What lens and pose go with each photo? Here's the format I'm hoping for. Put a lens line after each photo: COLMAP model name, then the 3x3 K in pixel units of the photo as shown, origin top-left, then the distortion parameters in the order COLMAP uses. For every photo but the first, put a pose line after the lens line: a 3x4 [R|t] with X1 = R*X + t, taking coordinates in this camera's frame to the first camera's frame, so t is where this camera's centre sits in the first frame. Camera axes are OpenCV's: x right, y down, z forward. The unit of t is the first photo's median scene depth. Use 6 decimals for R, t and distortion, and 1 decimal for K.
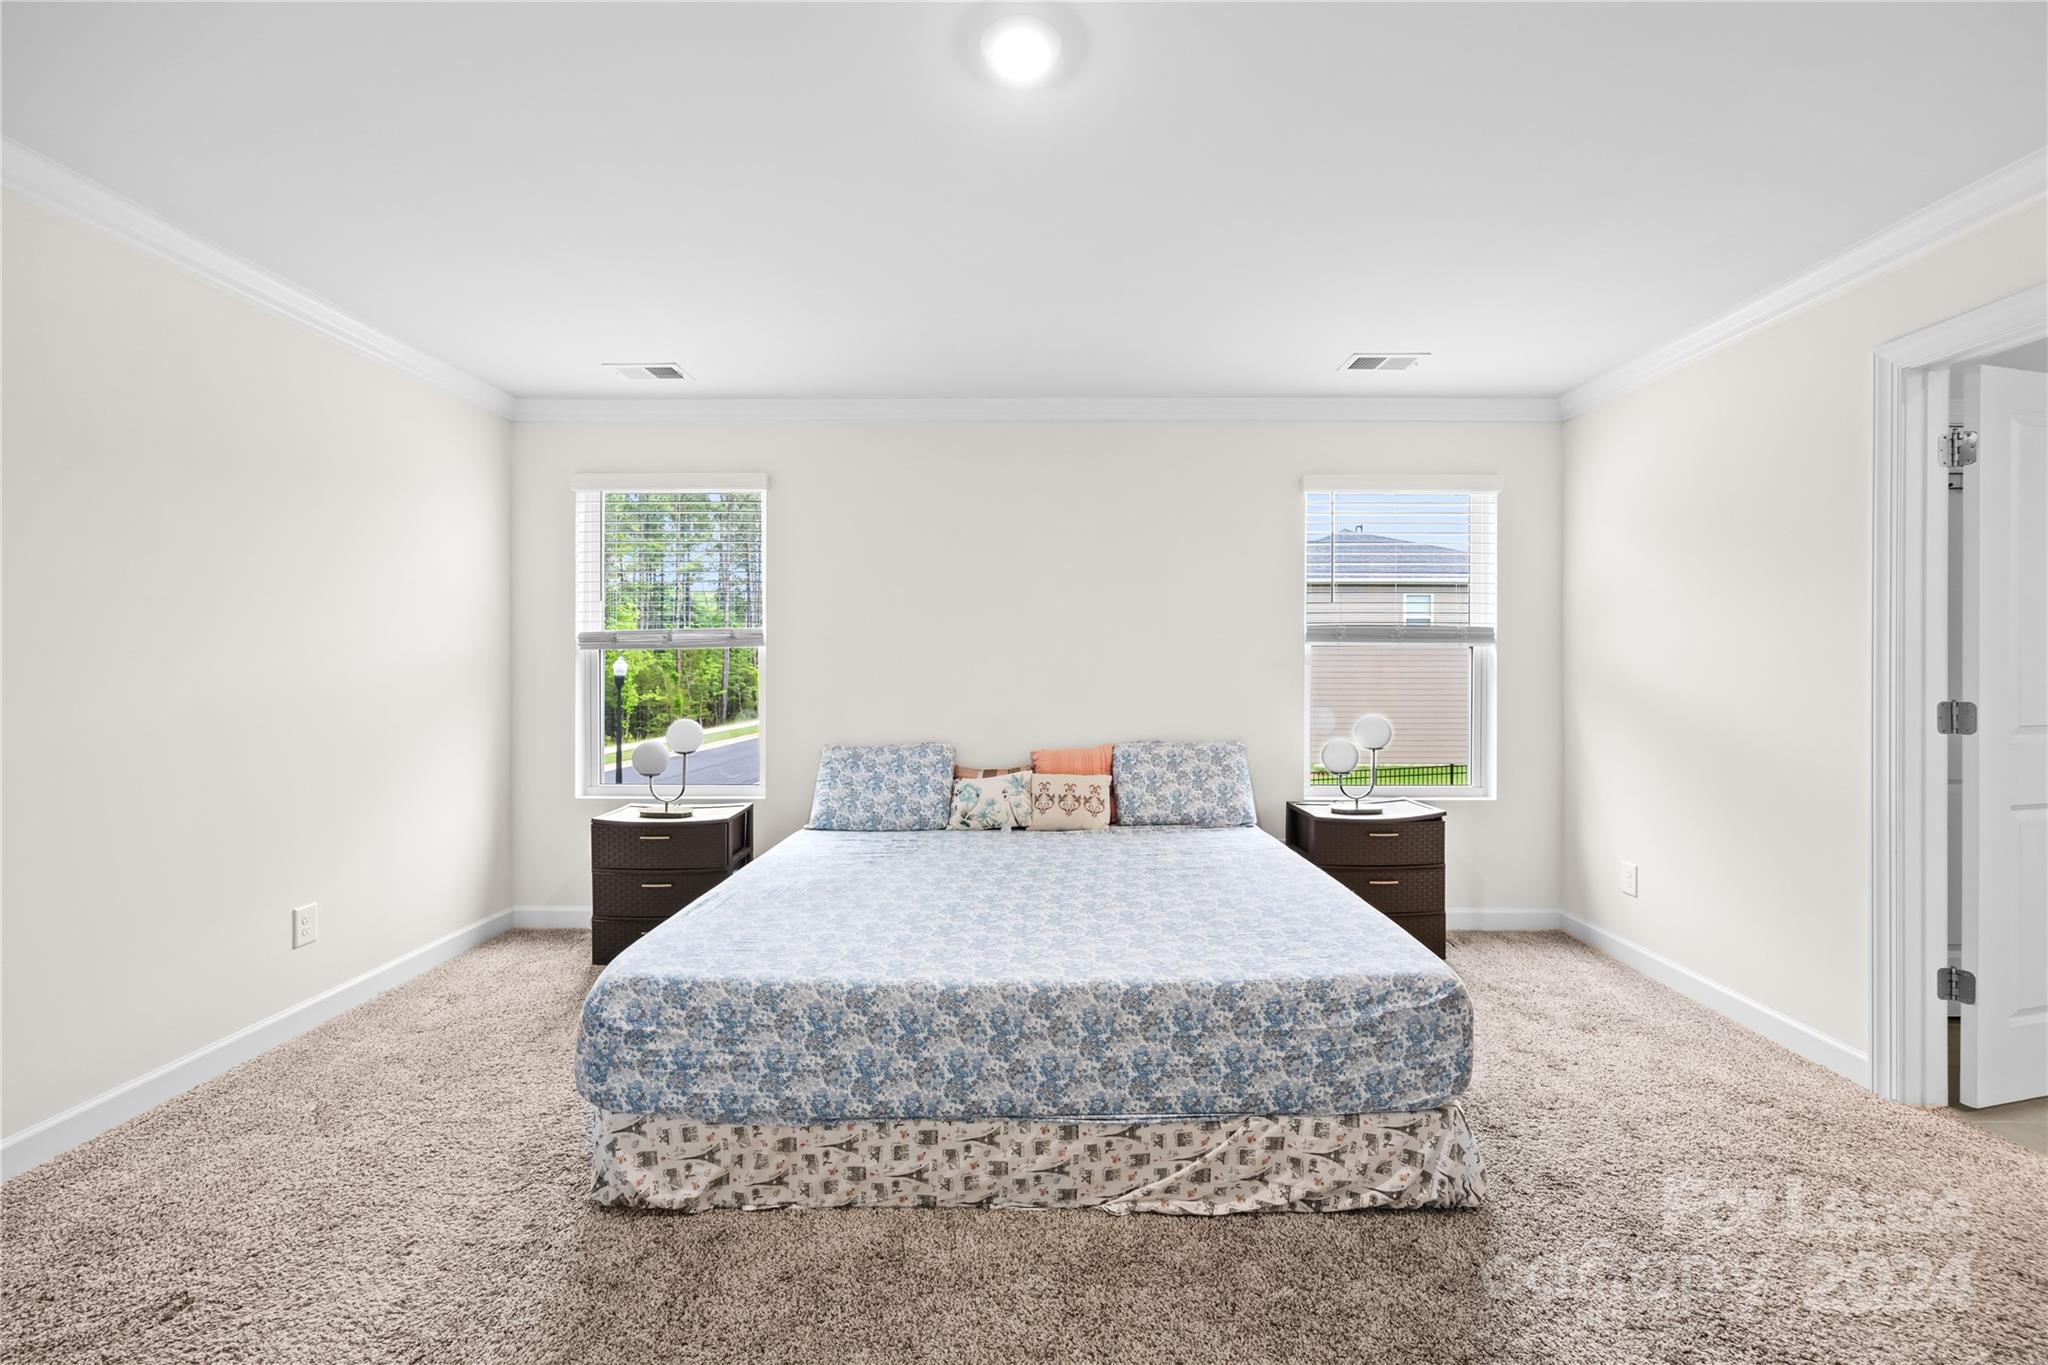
lens RADIAL K [[824.3, 0, 1033.1], [0, 824.3, 674.2], [0, 0, 1]] dist [-0.002779, 0.000116]
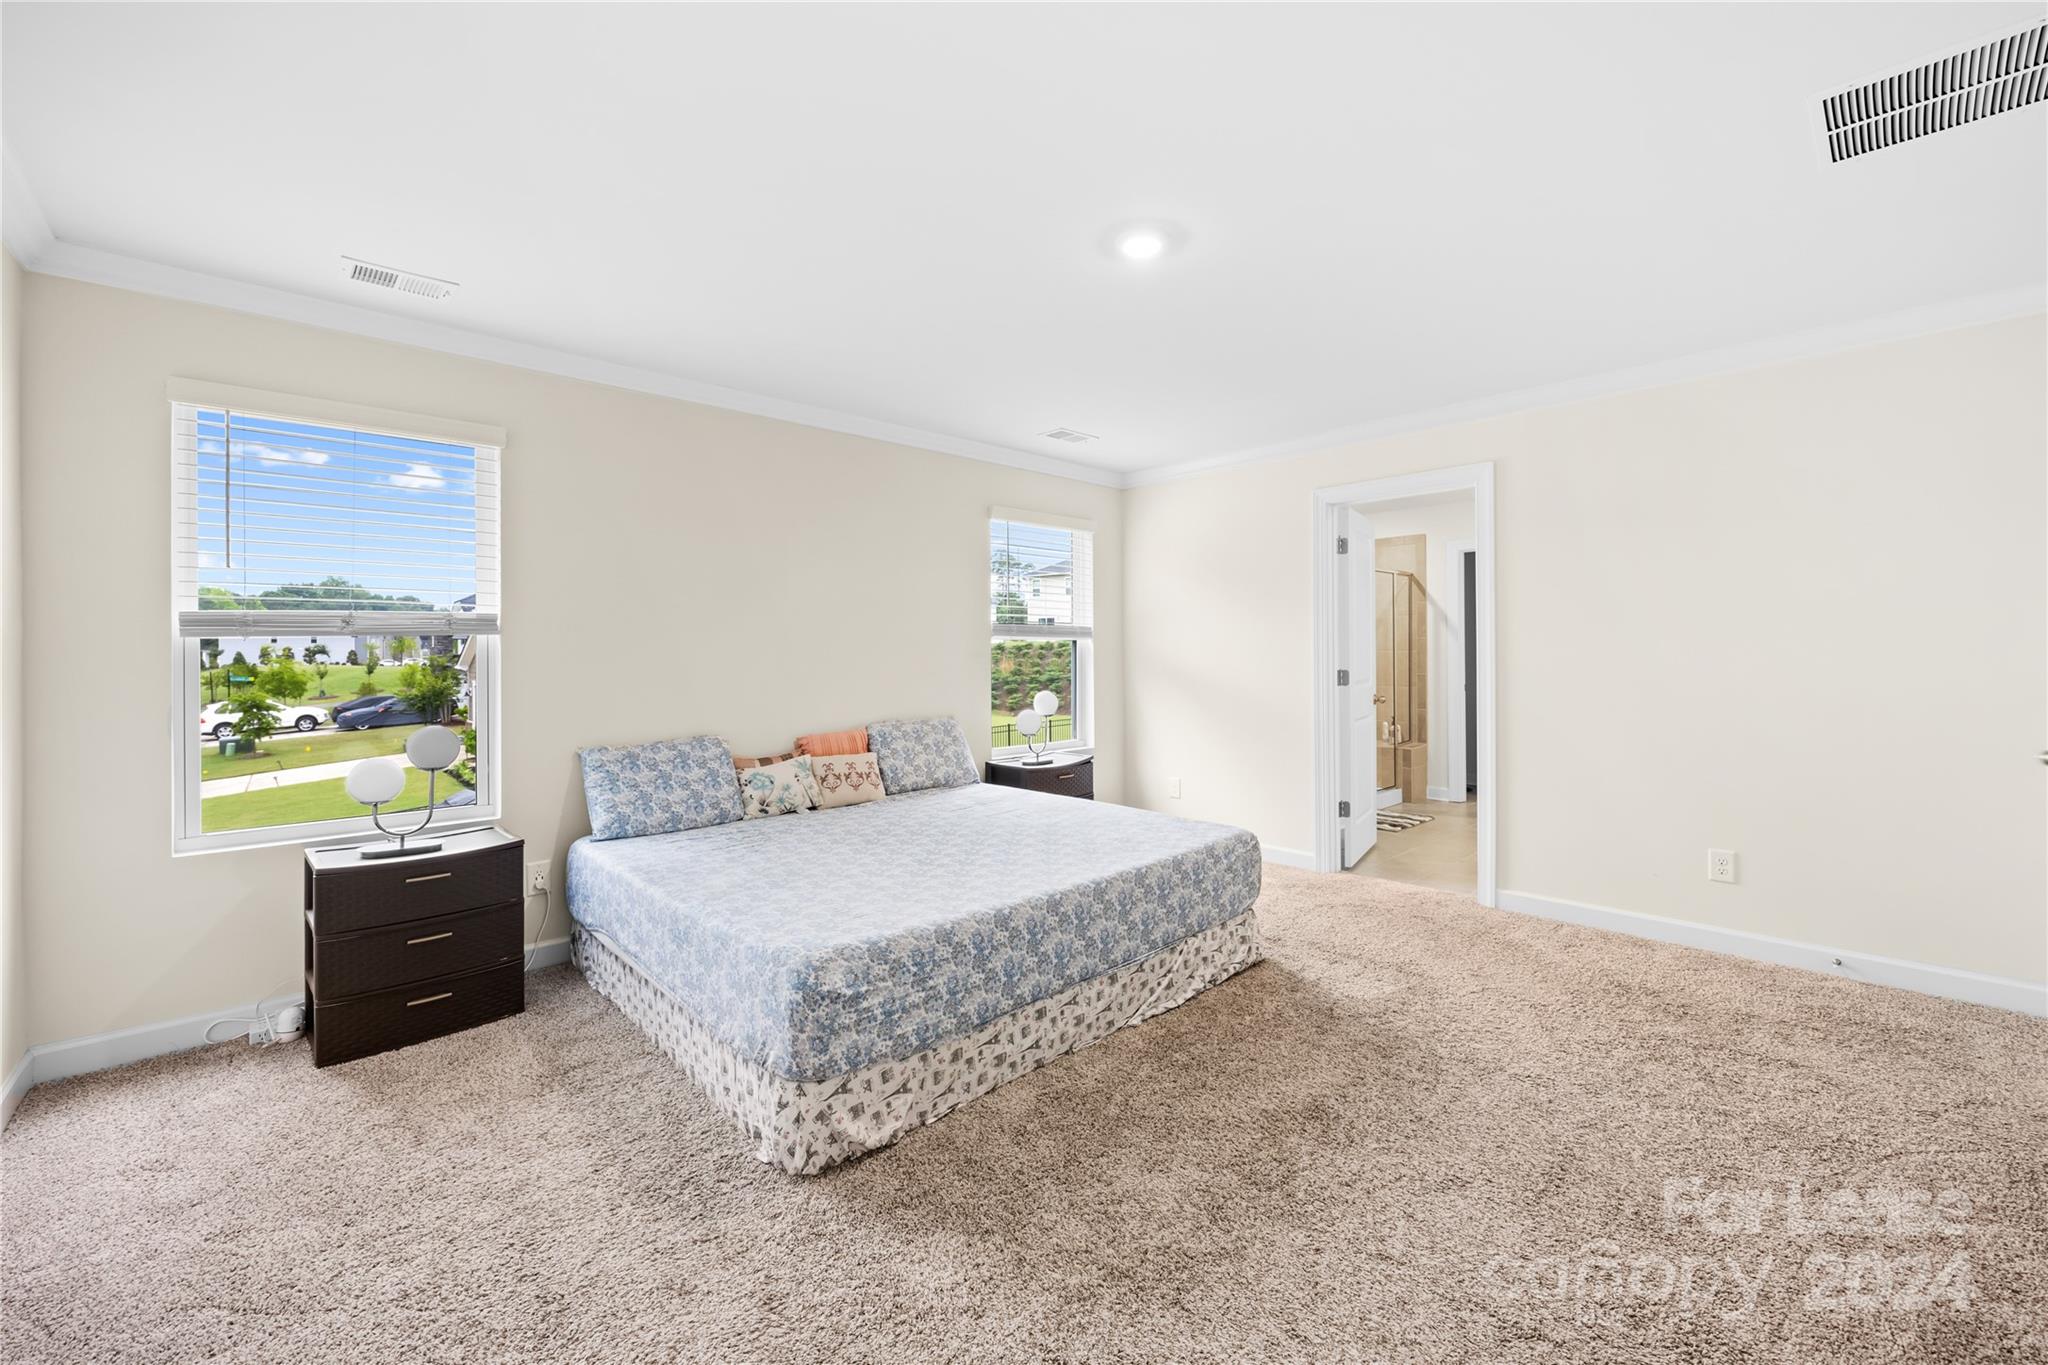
lens RADIAL K [[829.1, 0, 1032.0], [0, 829.1, 666.7], [0, 0, 1]] dist [0.001022, 0.000094]
pose [[0.725705, -0.015658, 0.687828, -1.040275], [0.014448, 0.999867, 0.007519, -0.000909], [-0.687855, 0.004481, 0.725835, 0.046964]]
